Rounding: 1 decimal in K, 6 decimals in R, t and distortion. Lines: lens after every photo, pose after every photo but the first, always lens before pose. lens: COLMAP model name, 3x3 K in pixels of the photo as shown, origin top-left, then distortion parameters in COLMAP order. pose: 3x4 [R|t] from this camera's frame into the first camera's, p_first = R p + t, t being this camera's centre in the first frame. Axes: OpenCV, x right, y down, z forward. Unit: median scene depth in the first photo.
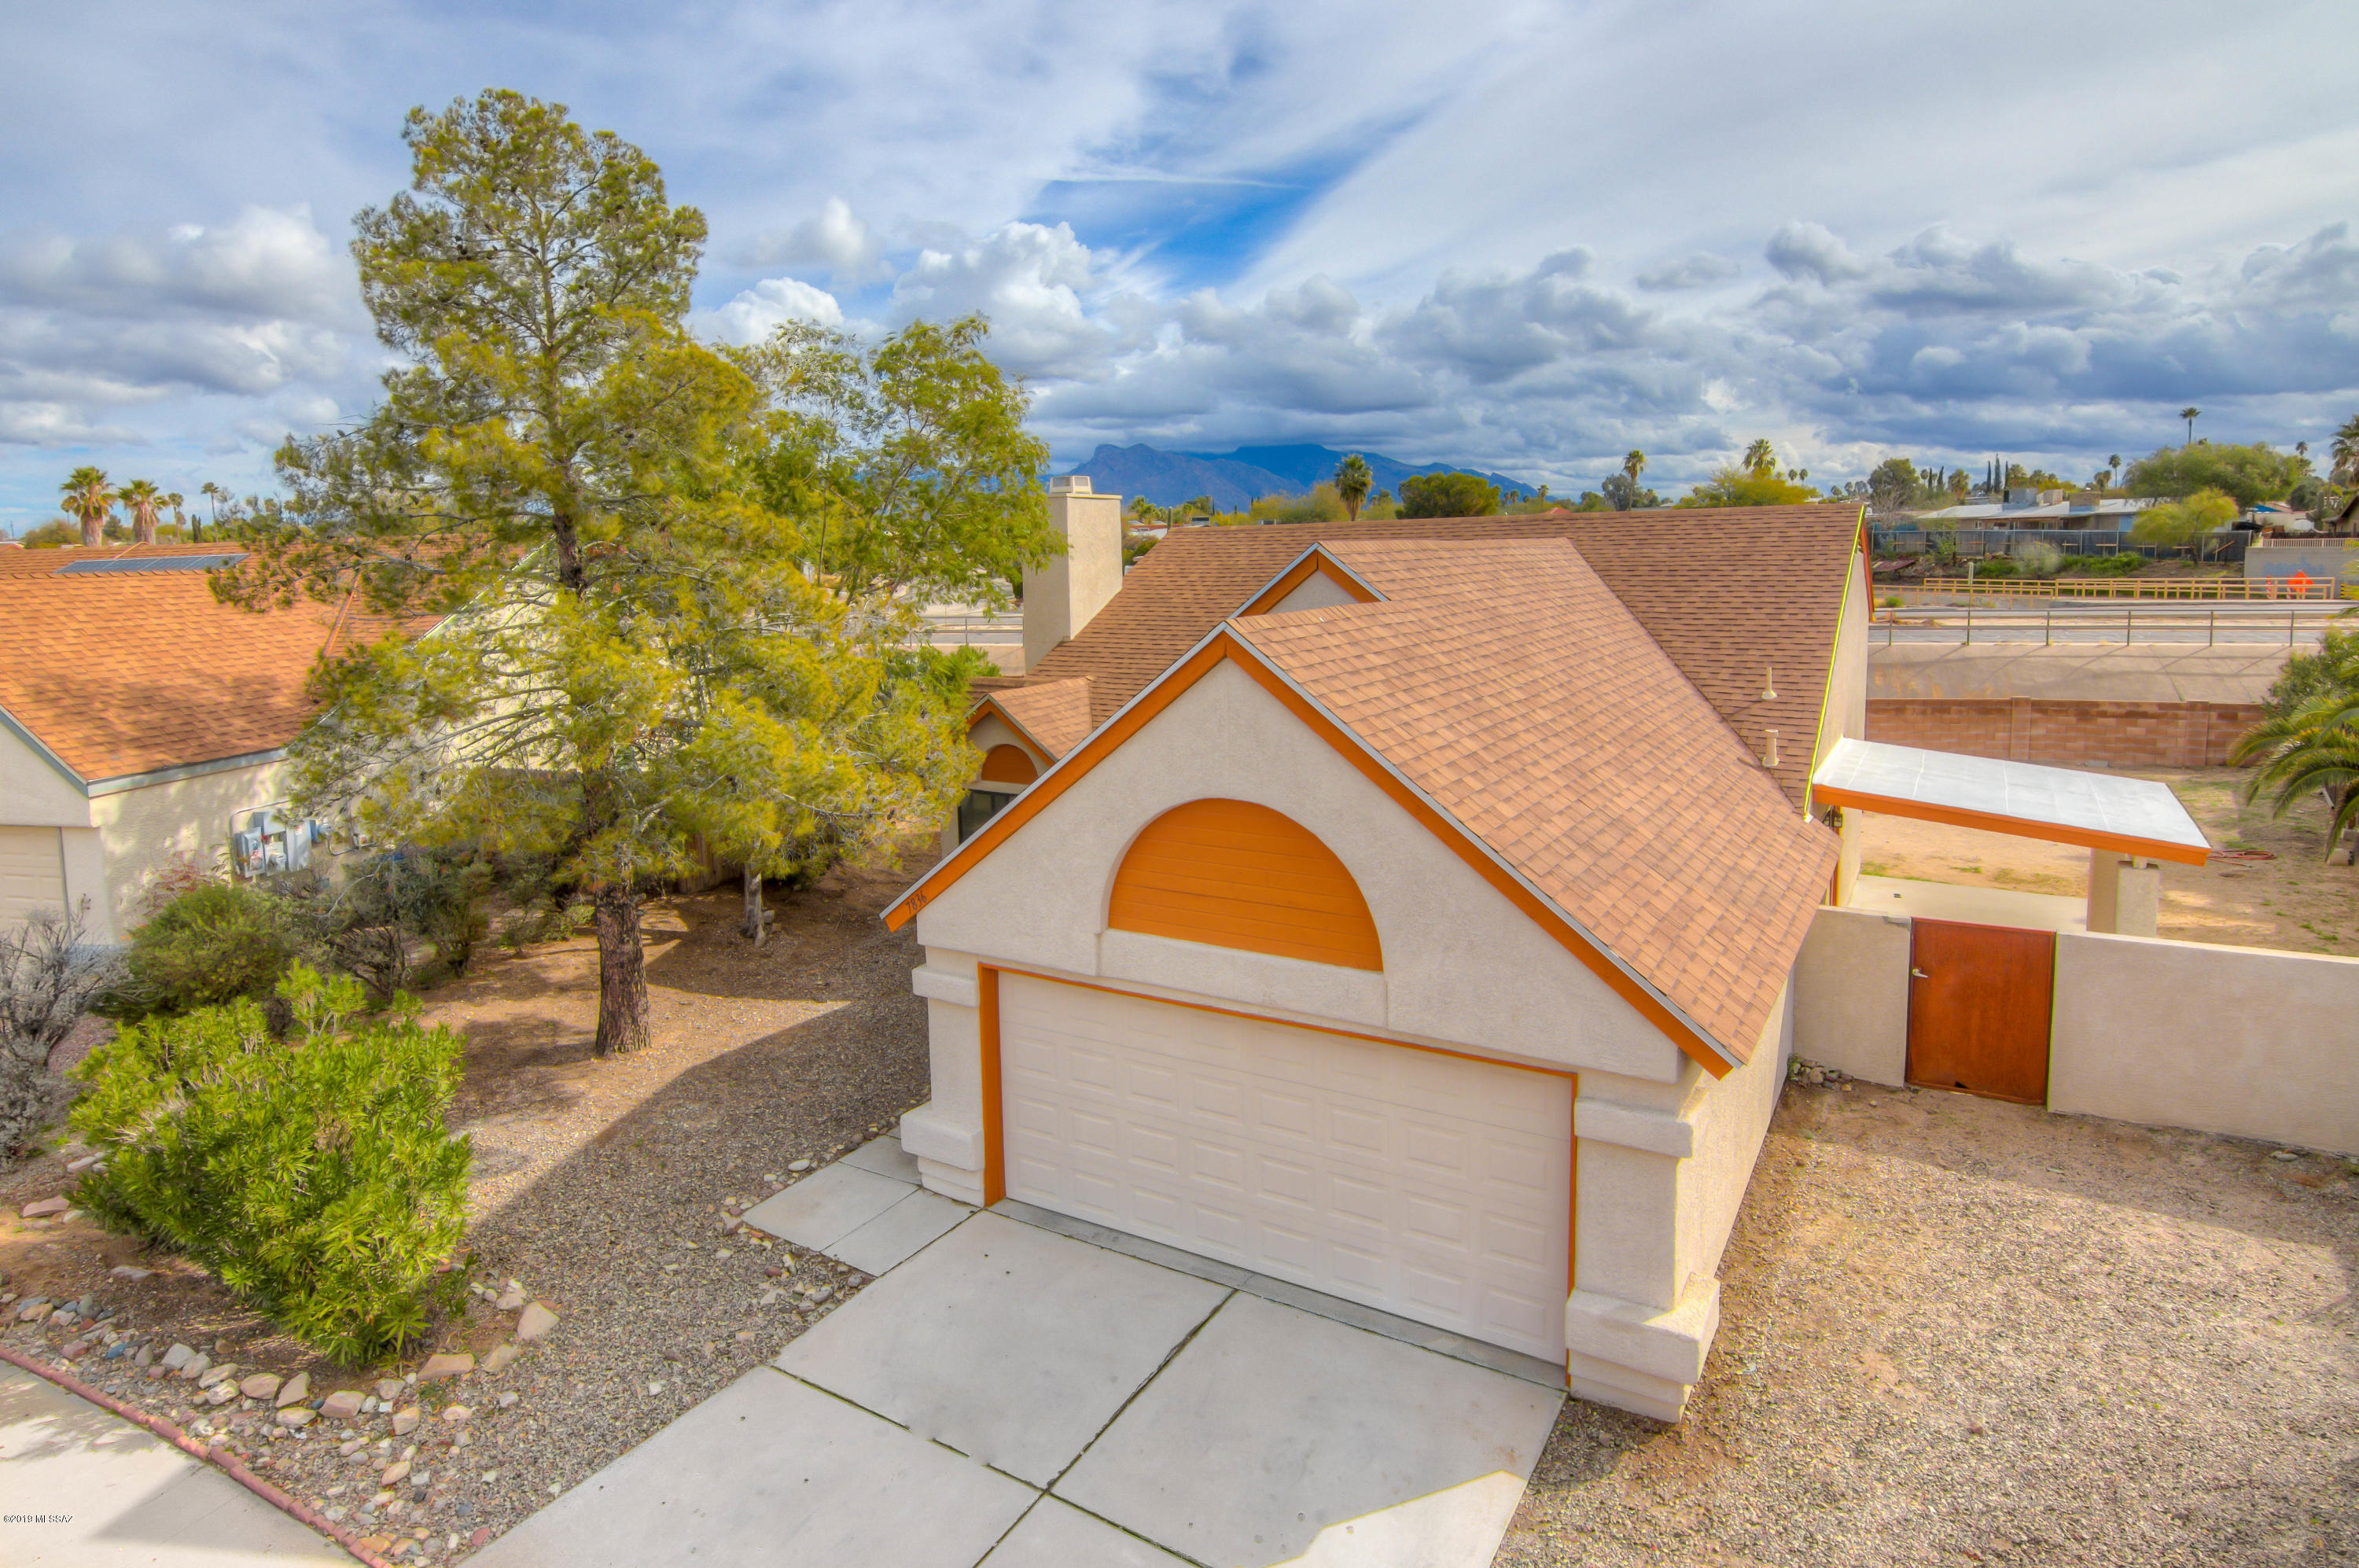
lens RADIAL K [[1294.0, 0, 1178.5], [0, 1294.0, 727.3], [0, 0, 1]] dist [-0.002643, -0.025478]
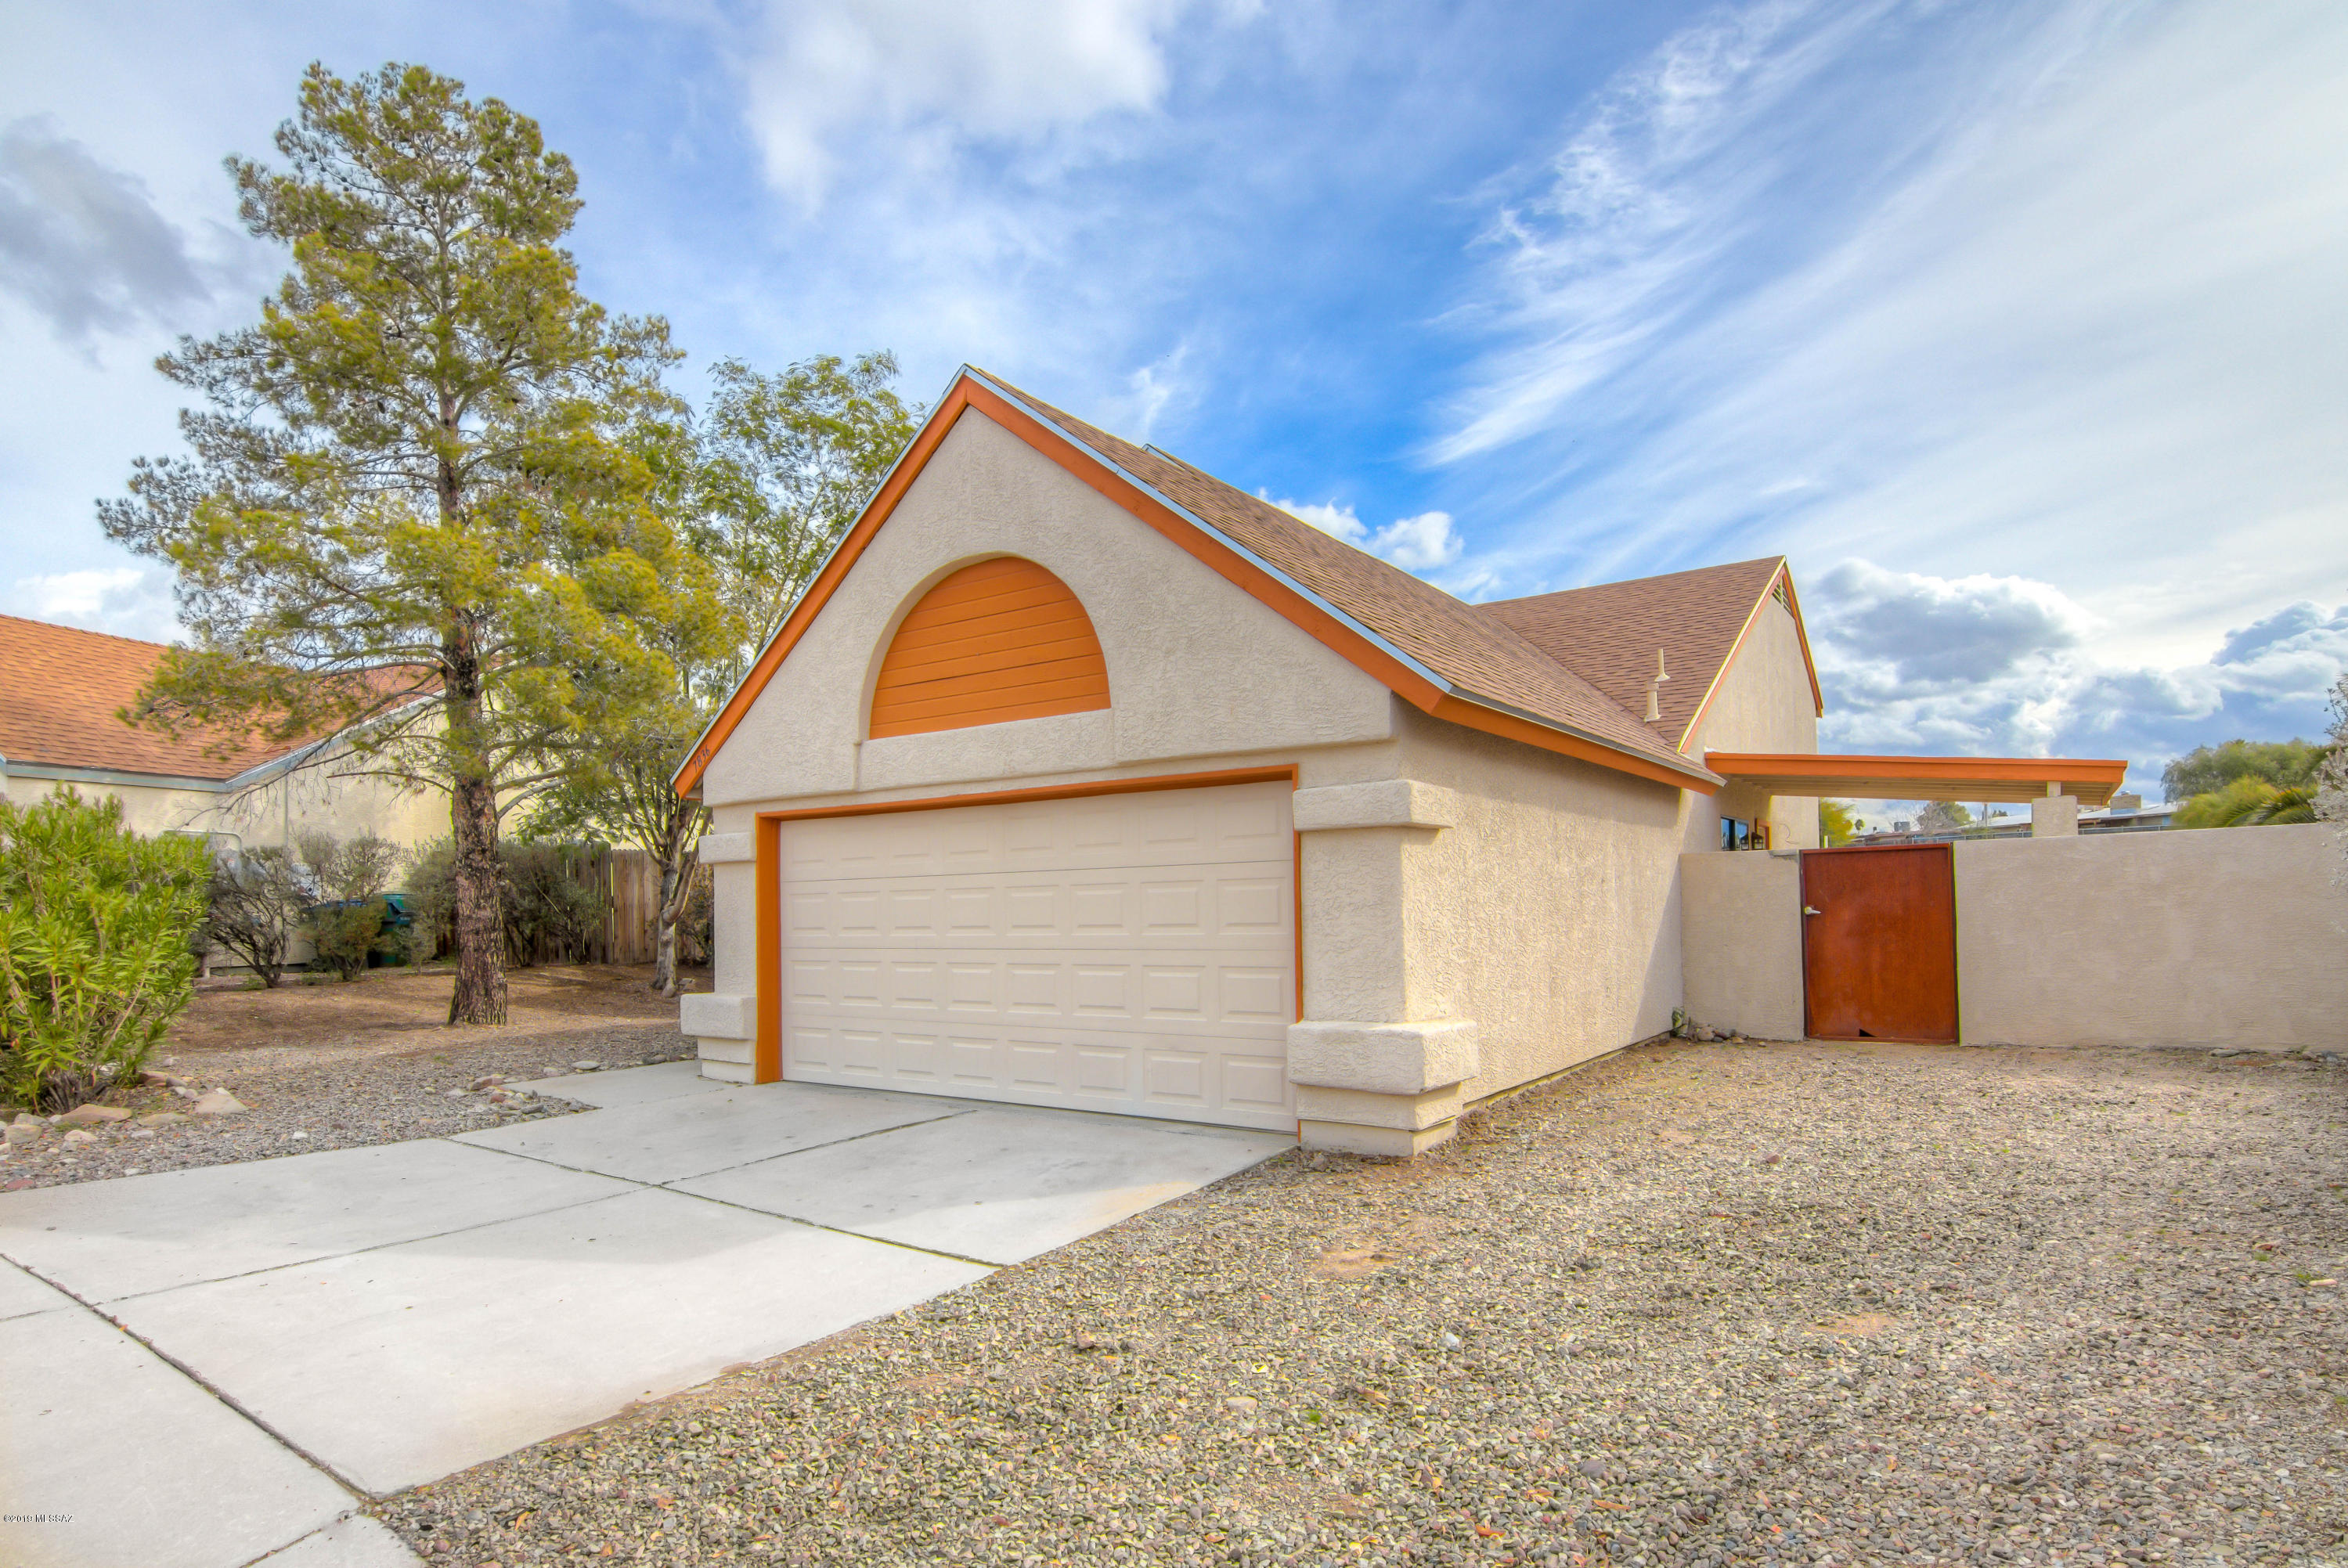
lens RADIAL K [[1231.0, 0, 1175.7], [0, 1231.0, 905.2], [0, 0, 1]] dist [-0.000627, -0.018742]
pose [[0.997942, 0.006095, -0.063827, 0.206711], [-0.014412, 0.991321, -0.130671, 0.353302], [0.062476, 0.131322, 0.989369, 0.124251]]
